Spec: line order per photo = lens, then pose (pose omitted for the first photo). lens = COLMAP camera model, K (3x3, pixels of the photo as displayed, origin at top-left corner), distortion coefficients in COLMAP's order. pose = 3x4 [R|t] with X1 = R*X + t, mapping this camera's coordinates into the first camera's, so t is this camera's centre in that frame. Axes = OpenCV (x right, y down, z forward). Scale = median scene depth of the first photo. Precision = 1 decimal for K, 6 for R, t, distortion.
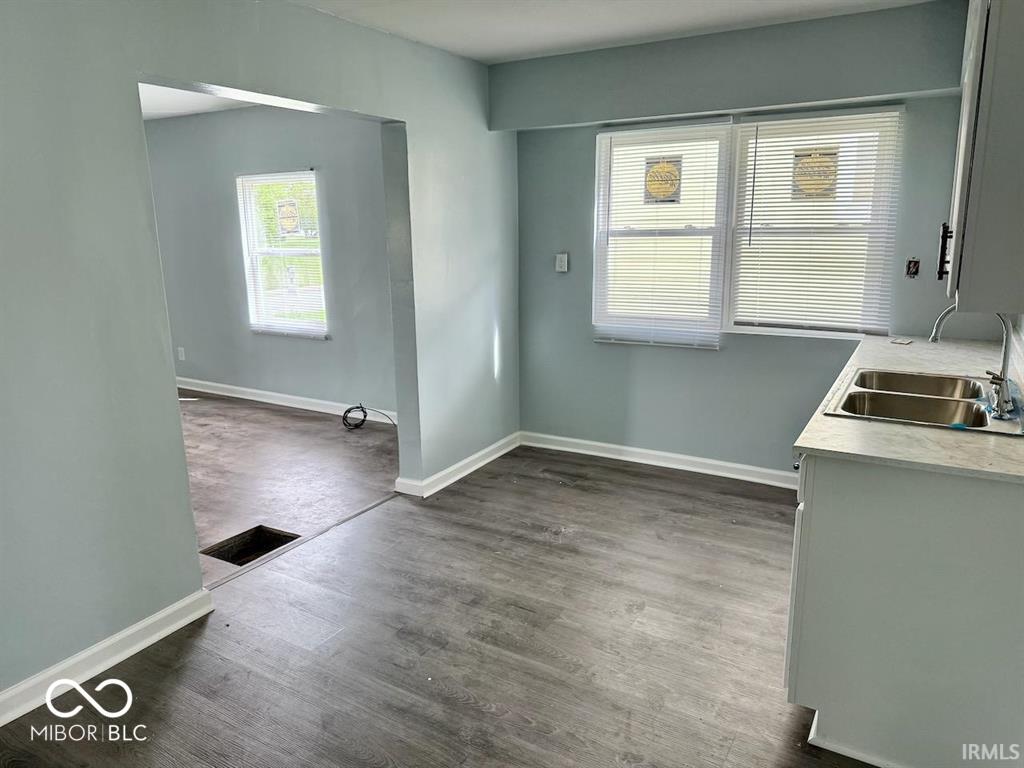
lens RADIAL K [[723.5, 0, 511.6], [0, 723.5, 384.2], [0, 0, 1]] dist [0.015469, -0.044041]
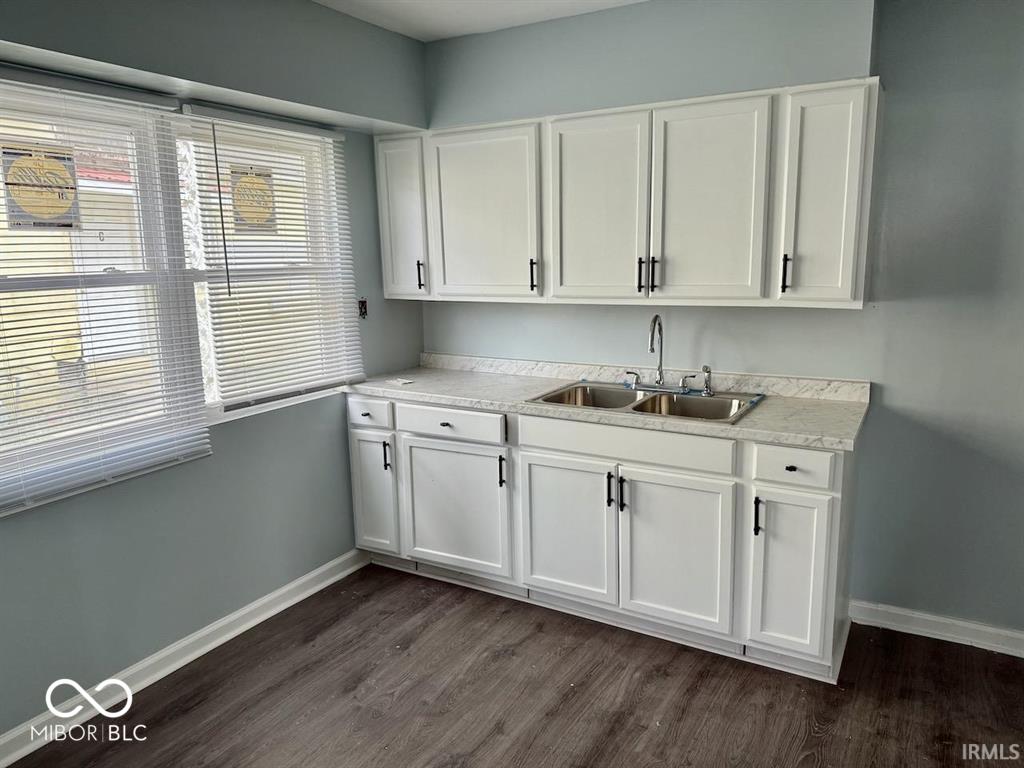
lens RADIAL K [[723.5, 0, 514.5], [0, 723.5, 384.5], [0, 0, 1]] dist [0.015469, -0.044041]
pose [[0.000114, -0.173189, 0.984889, -0.365324], [0.223875, 0.959894, 0.168768, -0.164775], [-0.974618, 0.220472, 0.038882, 0.725381]]
